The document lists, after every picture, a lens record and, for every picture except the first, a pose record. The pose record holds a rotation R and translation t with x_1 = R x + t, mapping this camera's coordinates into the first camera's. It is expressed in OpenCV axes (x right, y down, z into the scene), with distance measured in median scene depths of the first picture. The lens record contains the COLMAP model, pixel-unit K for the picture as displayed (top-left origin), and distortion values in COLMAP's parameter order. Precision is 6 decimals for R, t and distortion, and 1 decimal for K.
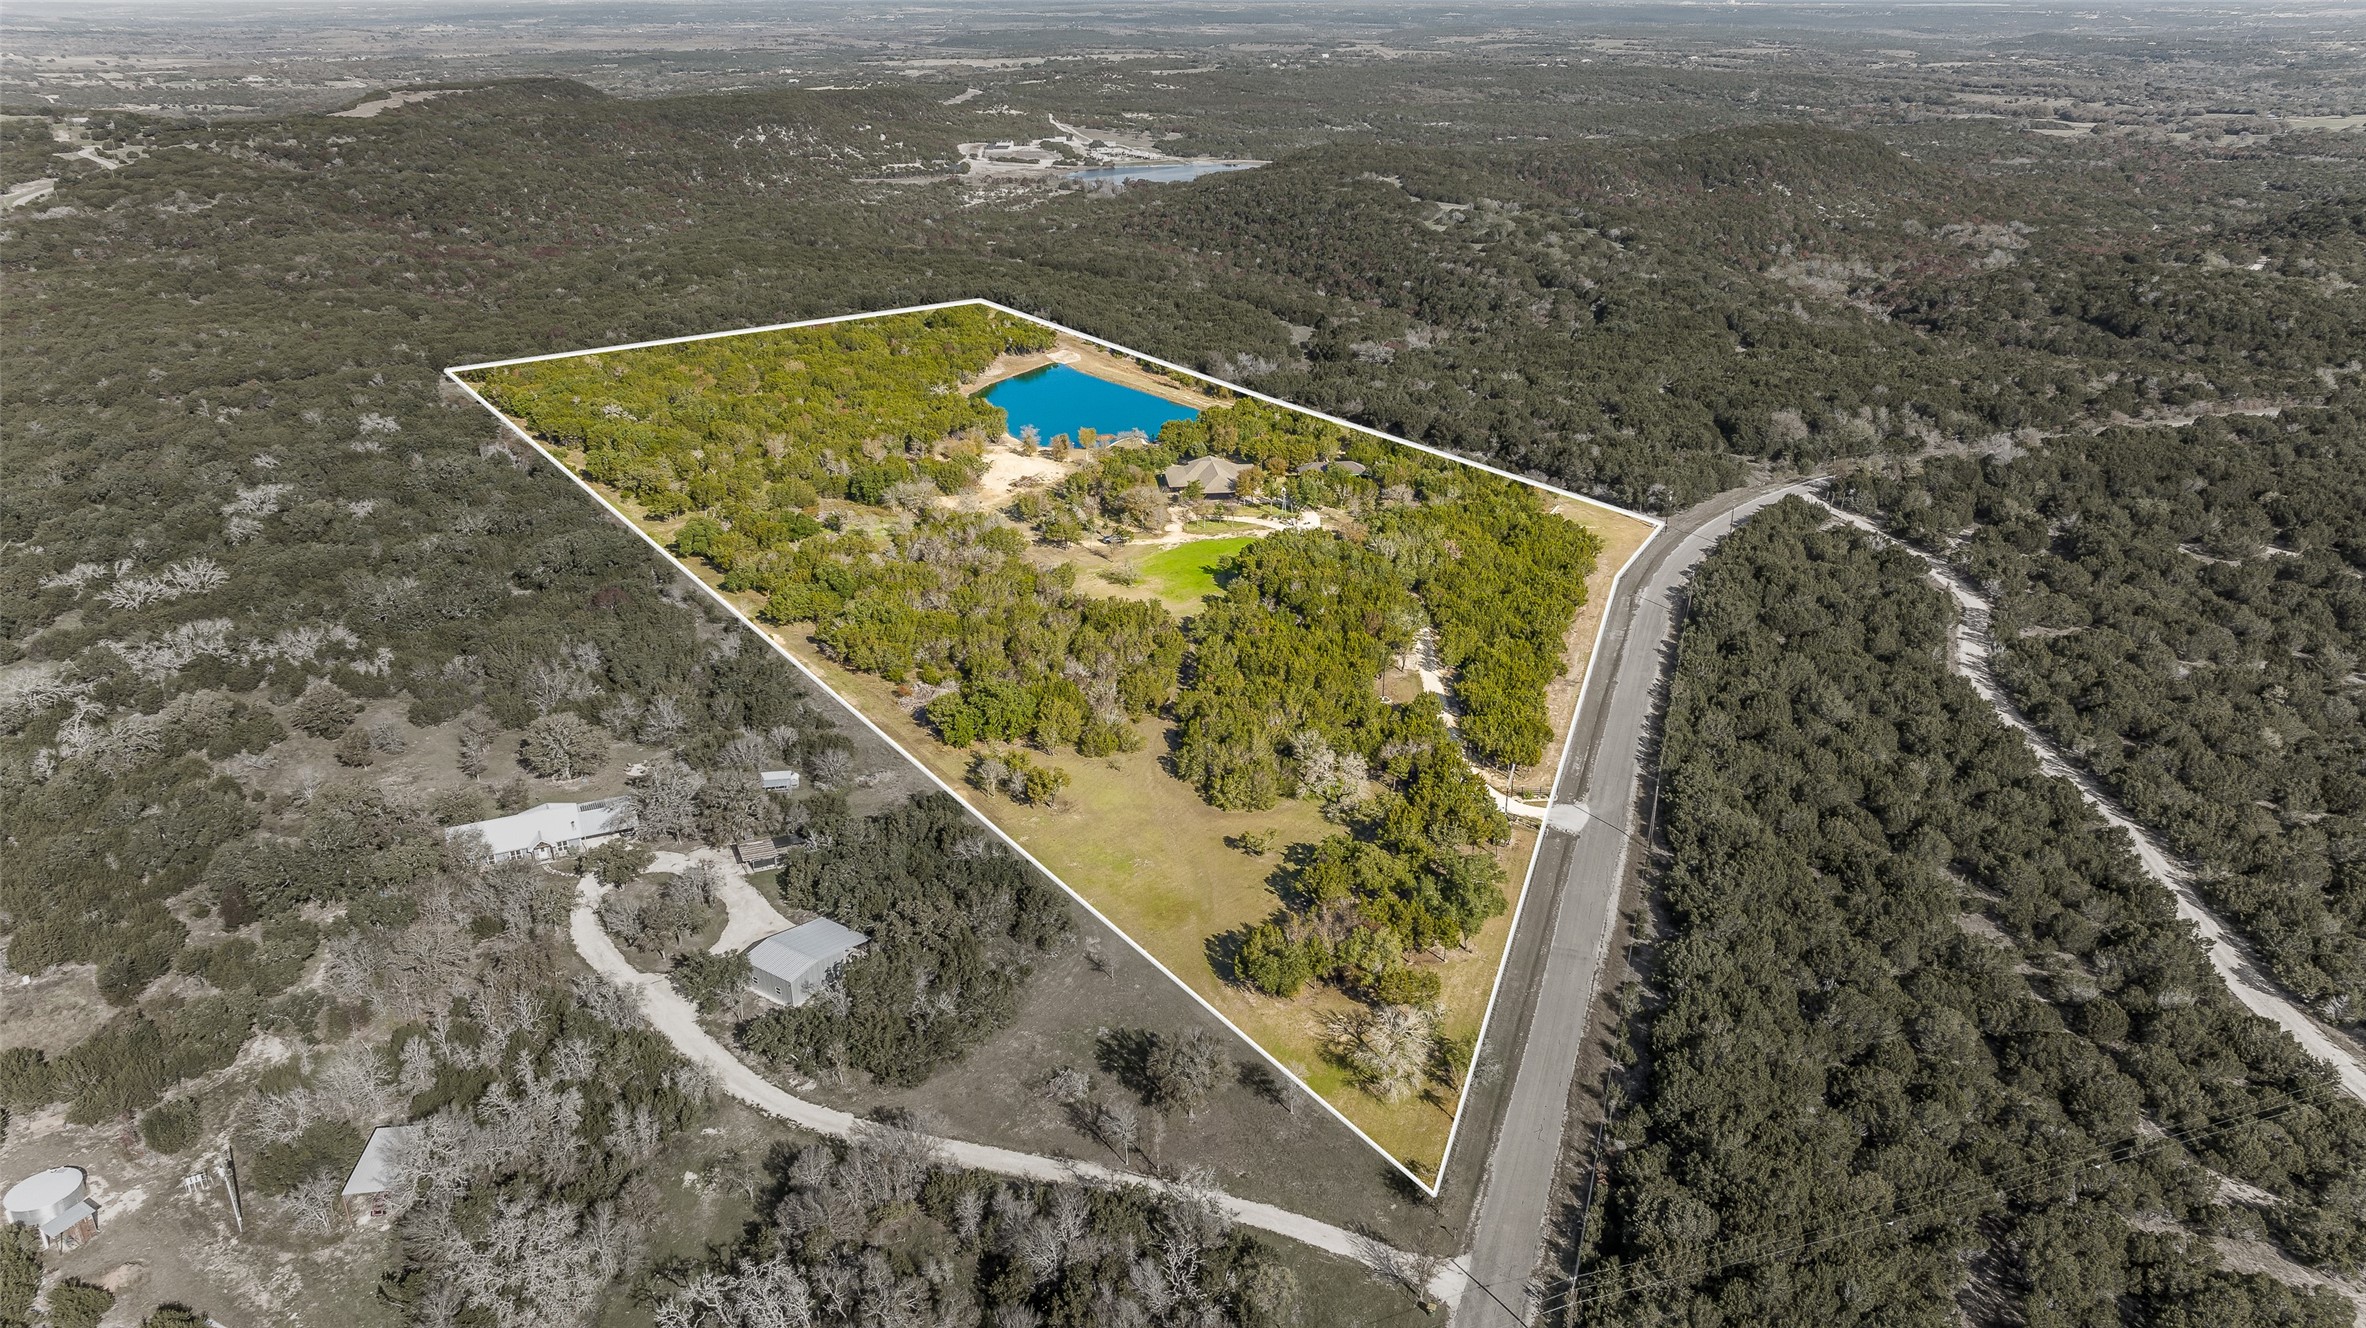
lens RADIAL K [[1700.5, 0, 1183.0], [0, 1700.5, 664.0], [0, 0, 1]] dist [-0.006189, -0.002954]
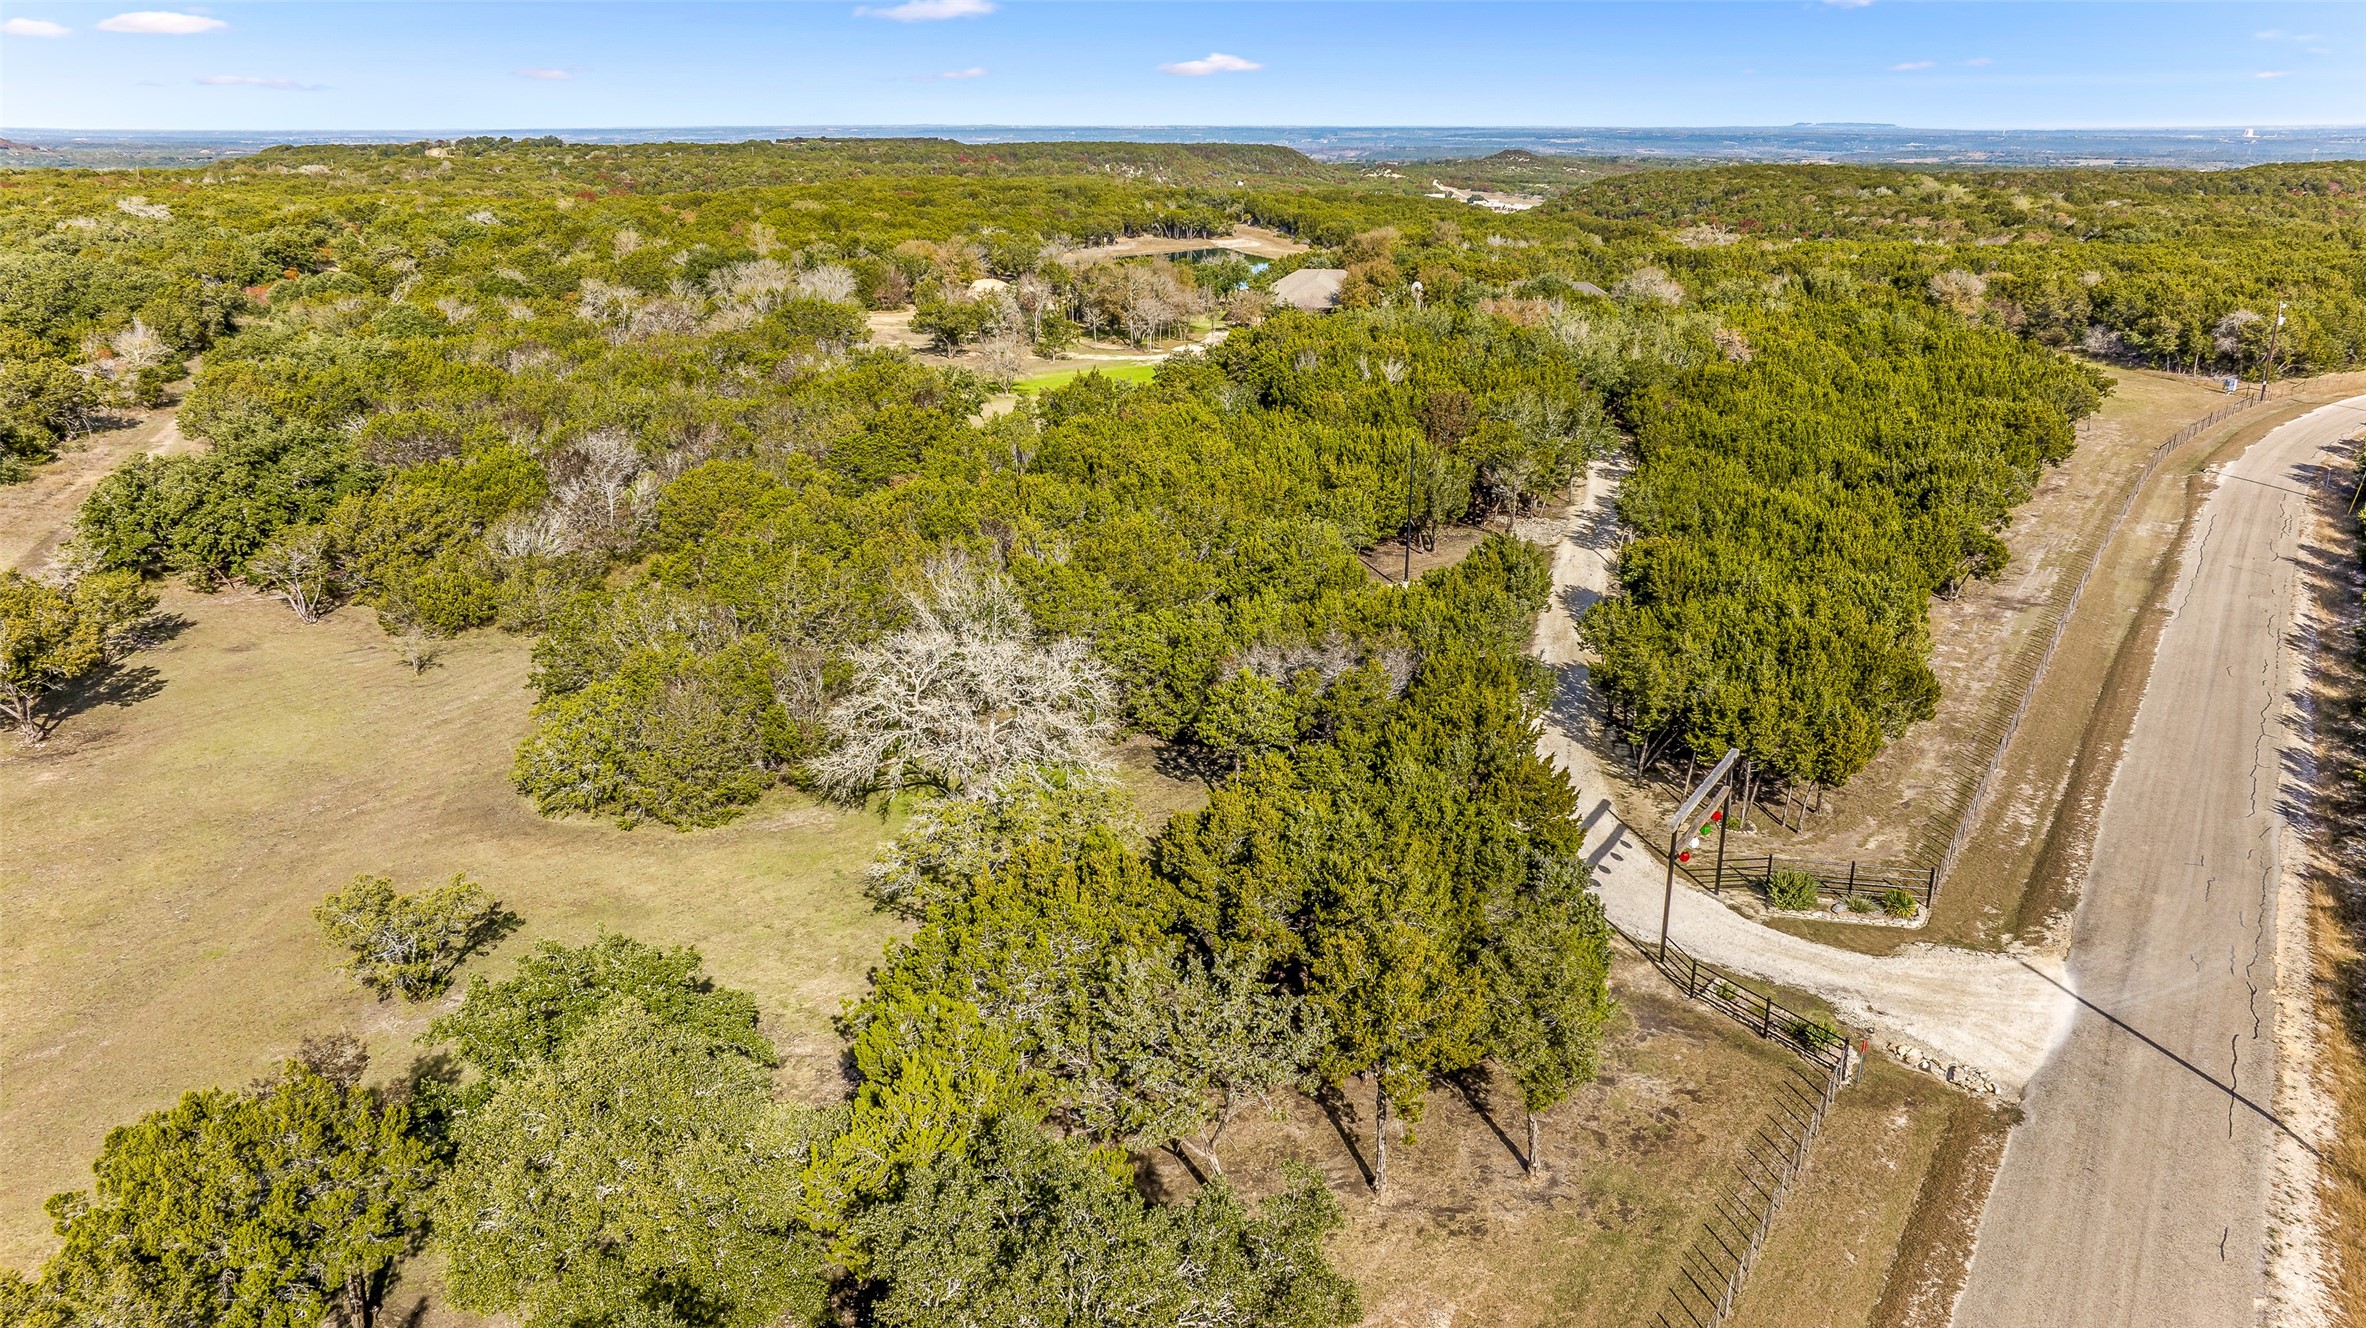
lens RADIAL K [[1700.5, 0, 1183.0], [0, 1700.5, 664.0], [0, 0, 1]] dist [-0.006189, -0.002954]
pose [[0.969931, 0.088872, -0.226575, 0.091154], [-0.105319, 0.992532, -0.061542, 0.036773], [0.219413, 0.083554, 0.972048, 0.398913]]
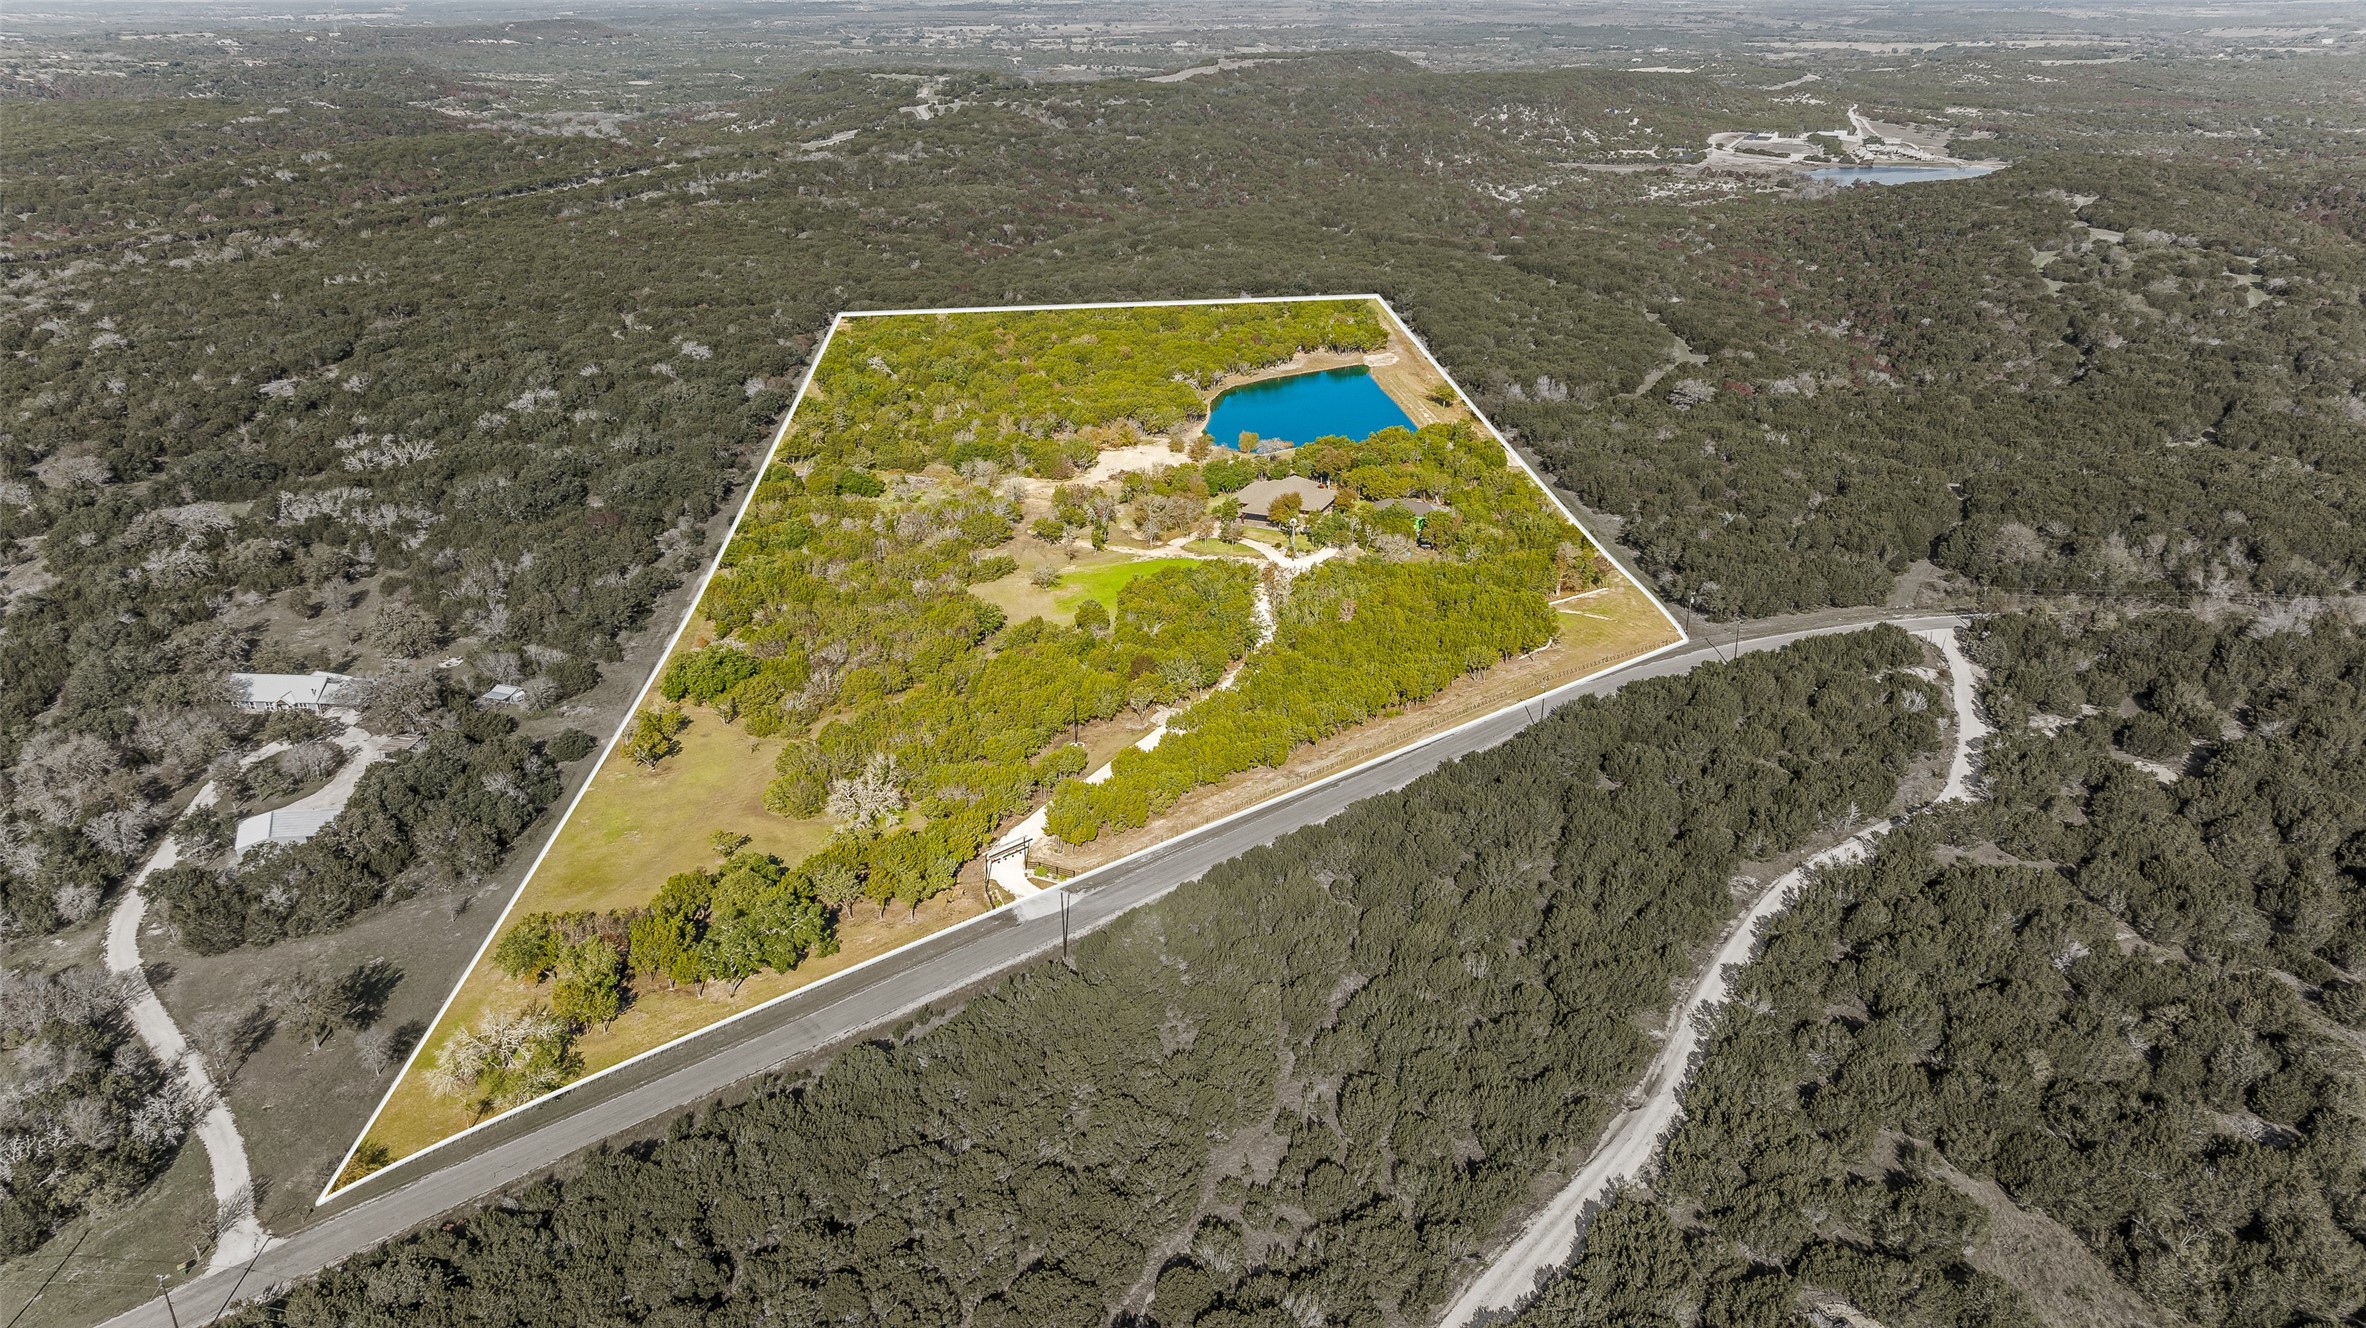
lens RADIAL K [[1700.5, 0, 1183.0], [0, 1700.5, 664.0], [0, 0, 1]] dist [-0.006189, -0.002954]
pose [[0.867920, 0.190948, -0.458535, 0.360604], [-0.184623, 0.981032, 0.059077, -0.054779], [0.461118, 0.033382, 0.886711, 0.106734]]
